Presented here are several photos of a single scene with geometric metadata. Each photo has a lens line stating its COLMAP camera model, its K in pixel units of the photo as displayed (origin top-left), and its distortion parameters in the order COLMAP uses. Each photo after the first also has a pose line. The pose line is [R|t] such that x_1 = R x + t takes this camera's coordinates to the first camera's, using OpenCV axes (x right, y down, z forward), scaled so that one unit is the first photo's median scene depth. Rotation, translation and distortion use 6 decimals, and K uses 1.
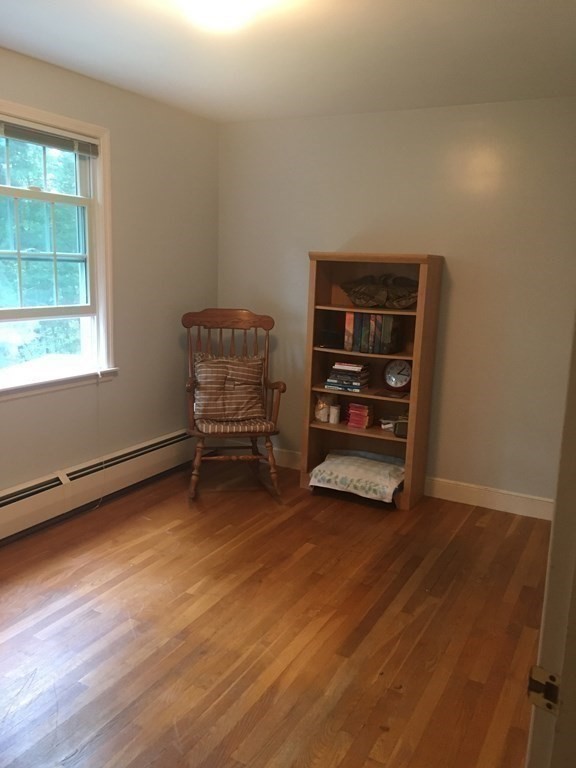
lens RADIAL K [[646.5, 0, 288.0], [0, 646.5, 384.0], [0, 0, 1]] dist [0.128152, -0.192837]
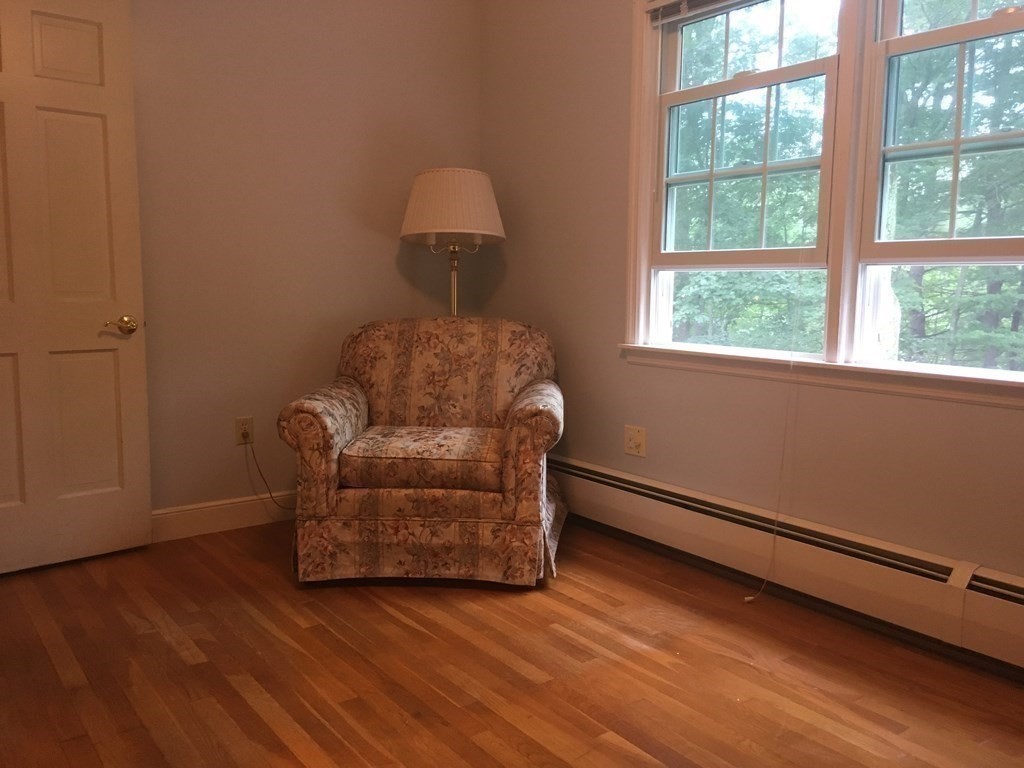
lens RADIAL K [[862.0, 0, 512.0], [0, 862.0, 384.0], [0, 0, 1]] dist [0.128152, -0.192837]
pose [[-0.428763, 0.073161, -0.900450, 0.519282], [-0.186836, 0.967987, 0.167613, -0.062349], [0.883886, 0.240102, -0.401367, 1.195206]]
